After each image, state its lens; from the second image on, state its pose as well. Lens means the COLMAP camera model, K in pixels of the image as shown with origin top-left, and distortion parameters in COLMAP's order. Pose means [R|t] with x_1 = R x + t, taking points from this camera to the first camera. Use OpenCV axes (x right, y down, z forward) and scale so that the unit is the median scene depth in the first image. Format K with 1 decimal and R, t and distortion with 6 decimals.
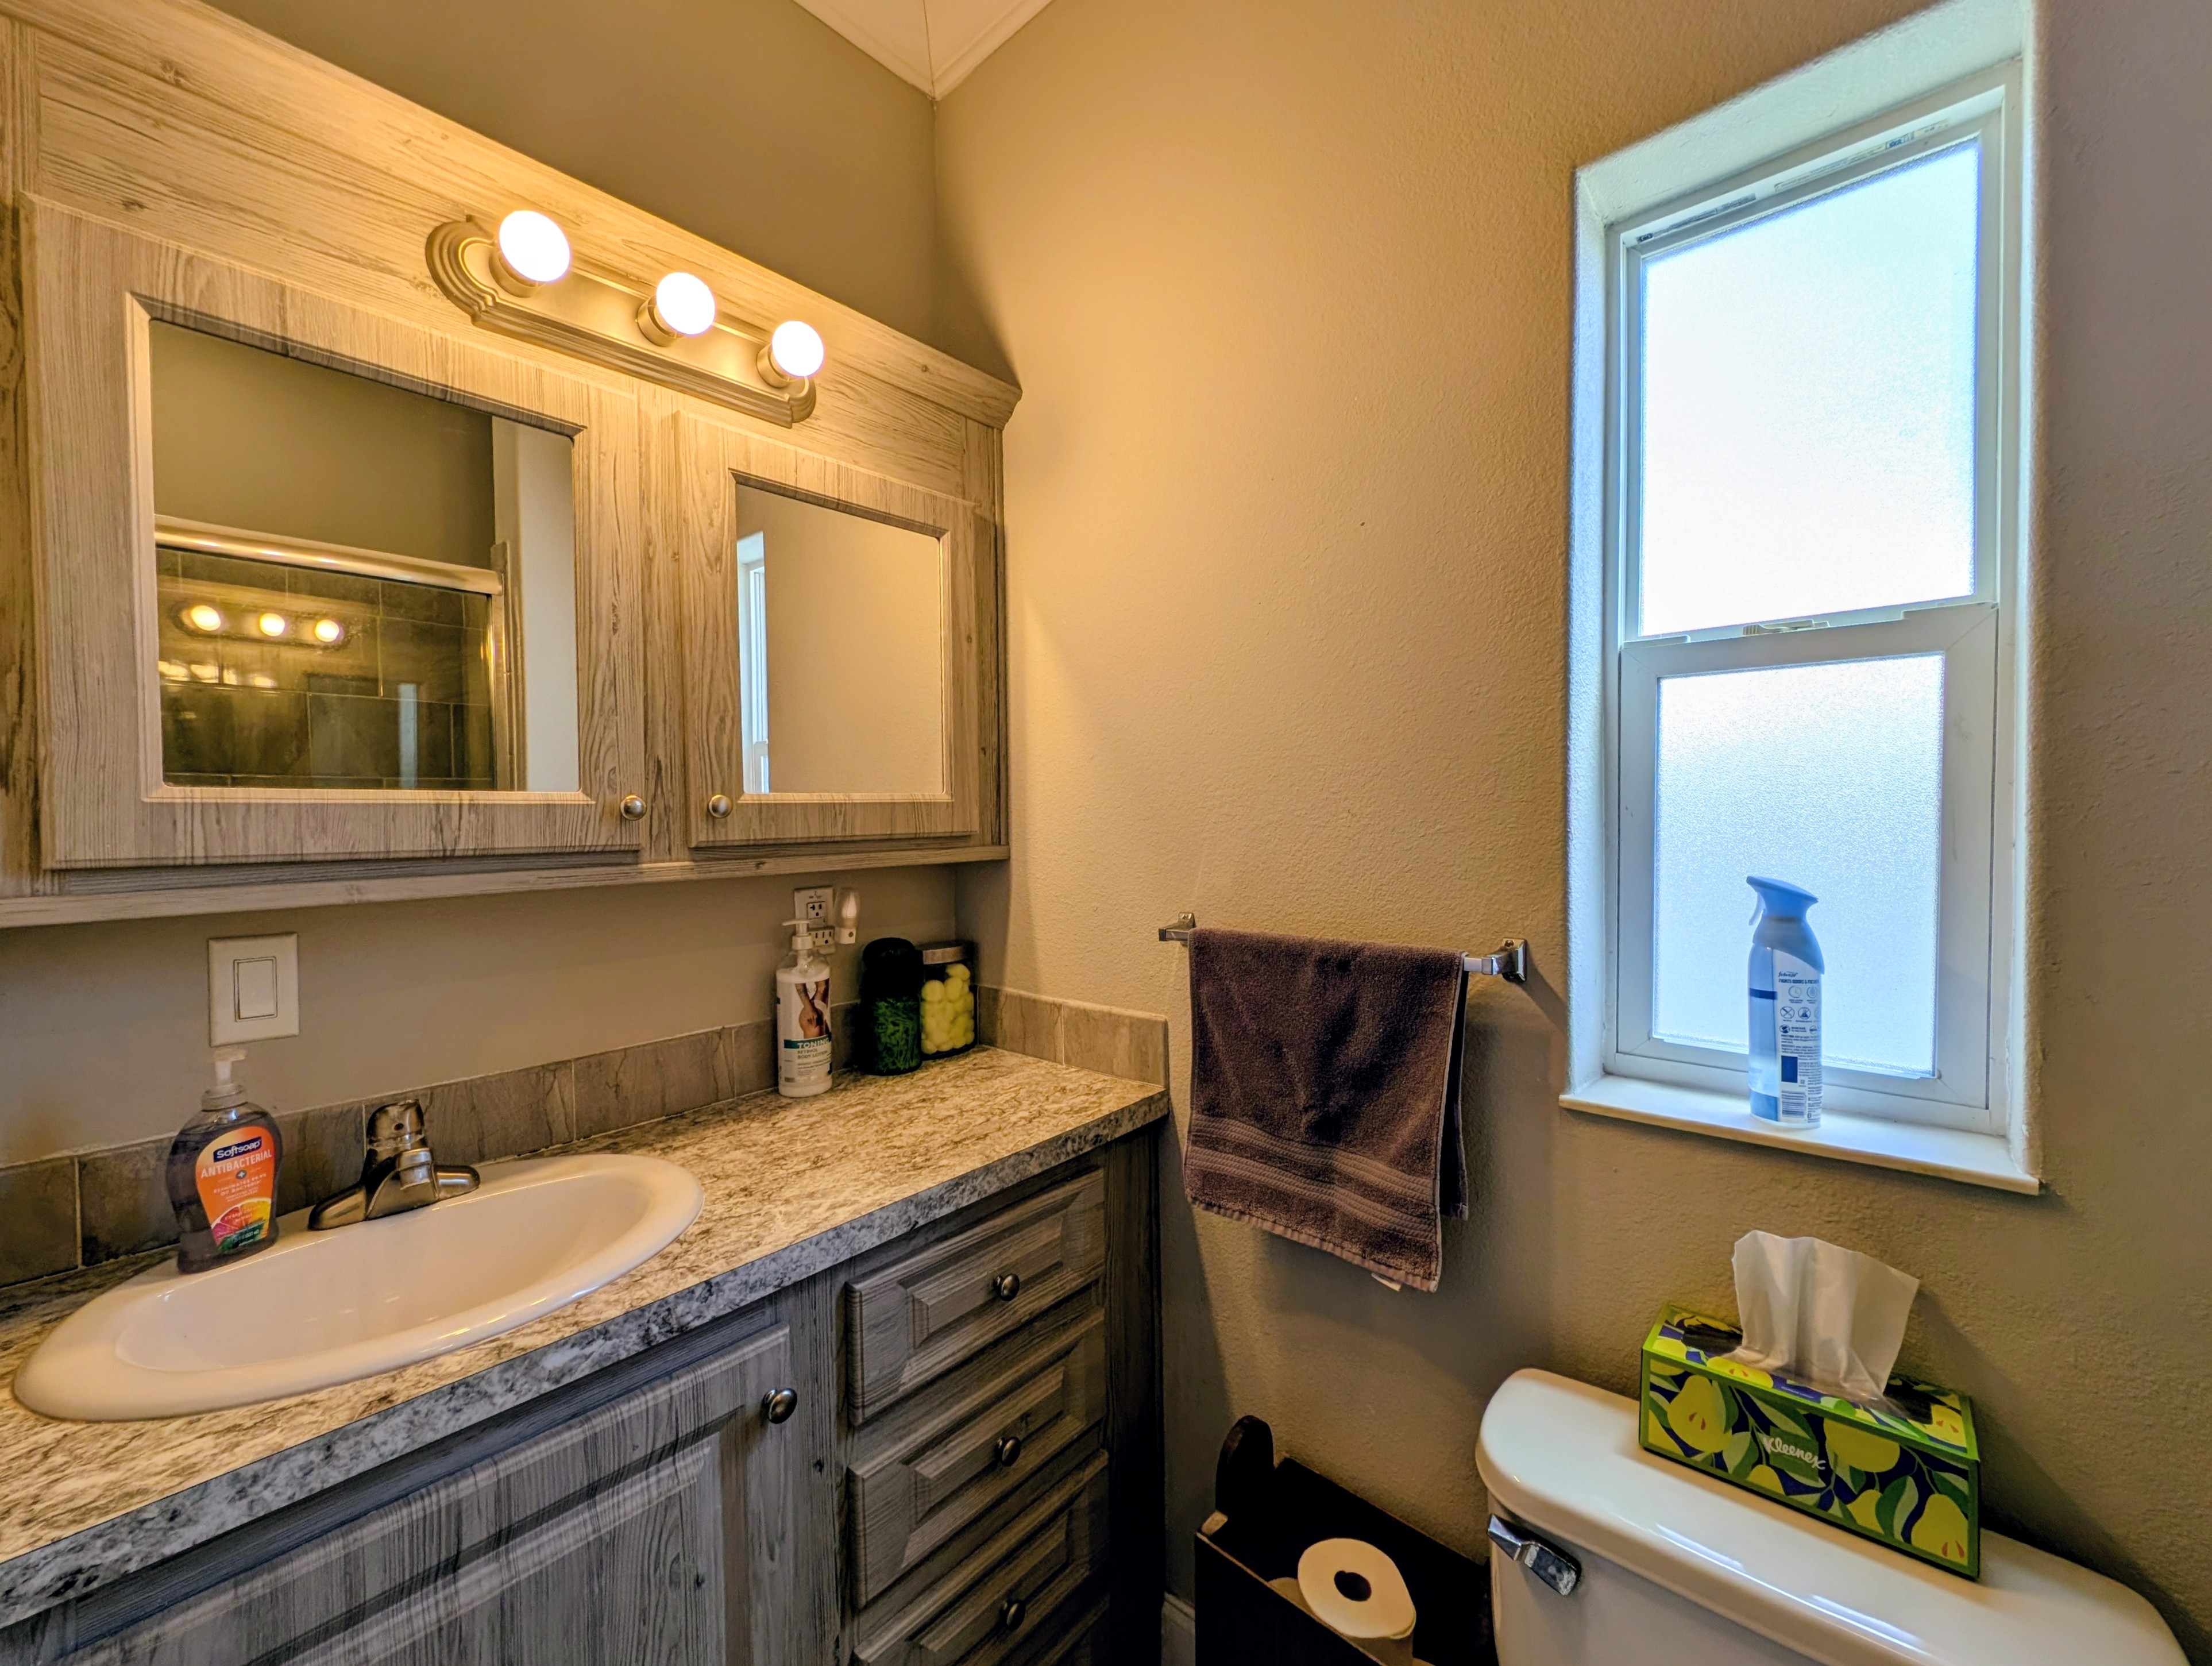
lens RADIAL K [[879.7, 0, 1106.2], [0, 879.7, 831.9], [0, 0, 1]] dist [0.021084, -0.009113]
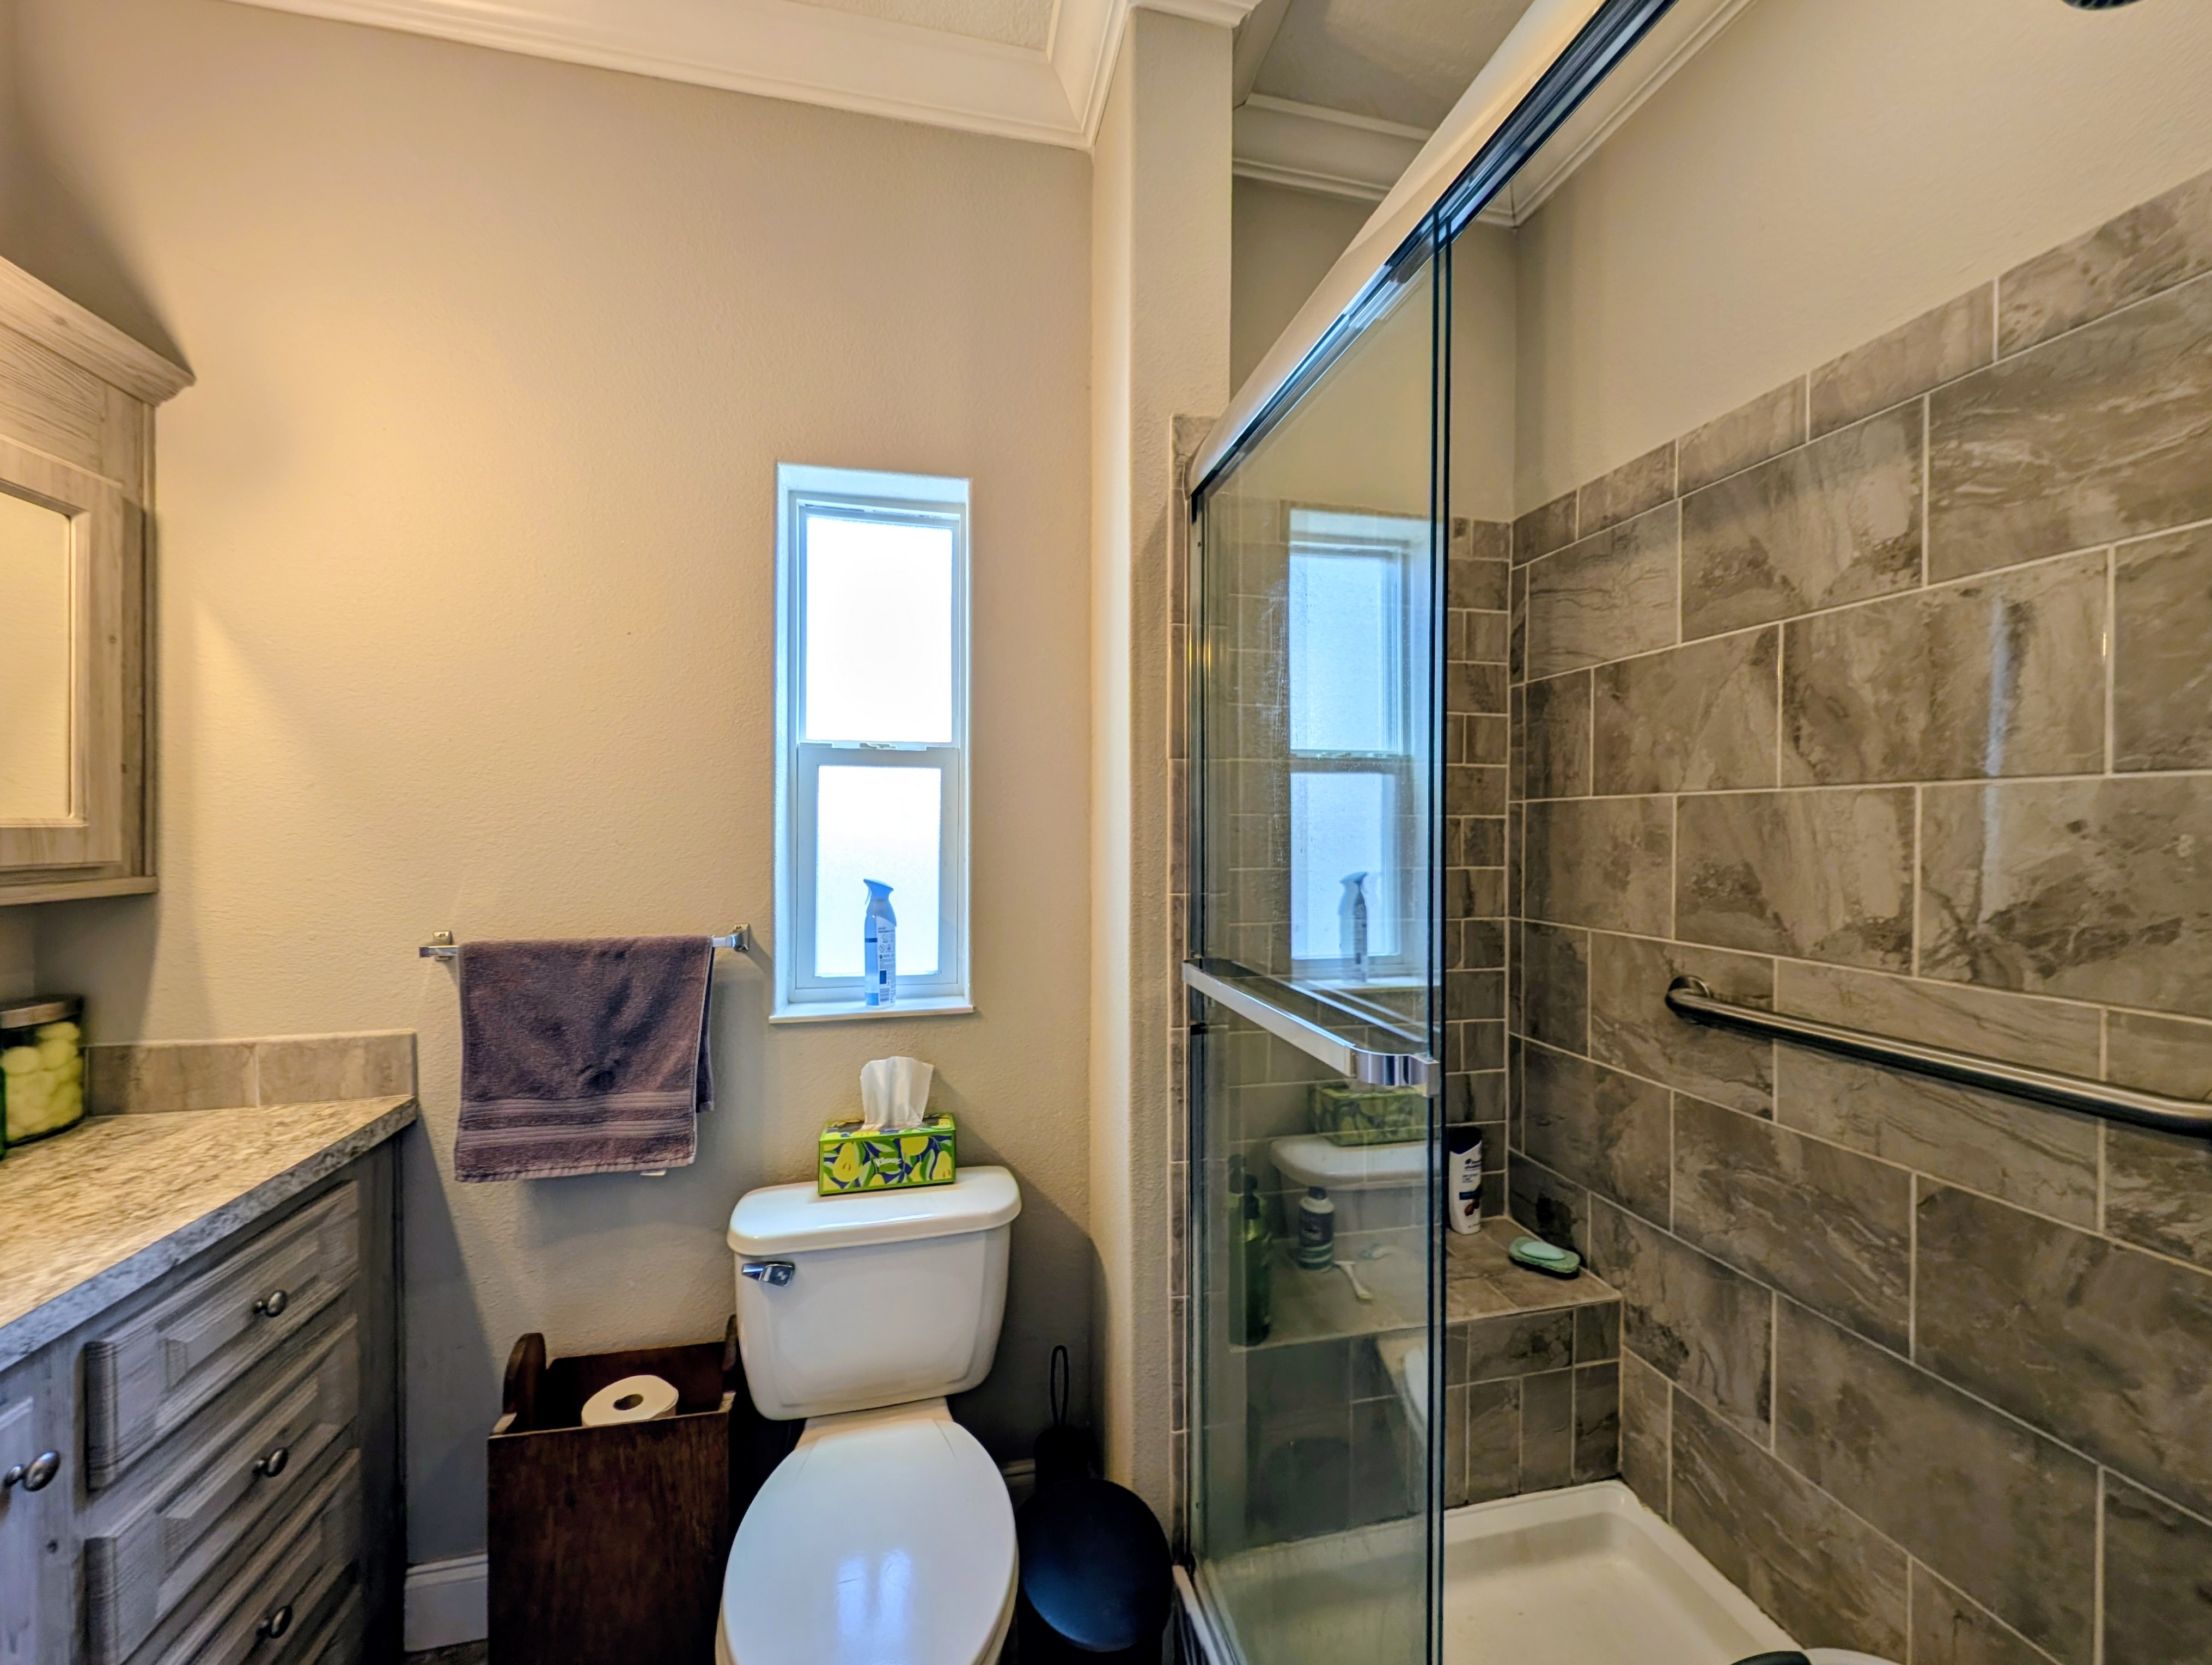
lens RADIAL K [[842.4, 0, 1099.4], [0, 842.4, 833.5], [0, 0, 1]] dist [0.000445, 0.000057]
pose [[0.586249, 0.007750, 0.810094, -0.347829], [0.008807, 0.999834, -0.015938, -0.008363], [-0.810083, 0.016478, 0.586083, -0.361422]]
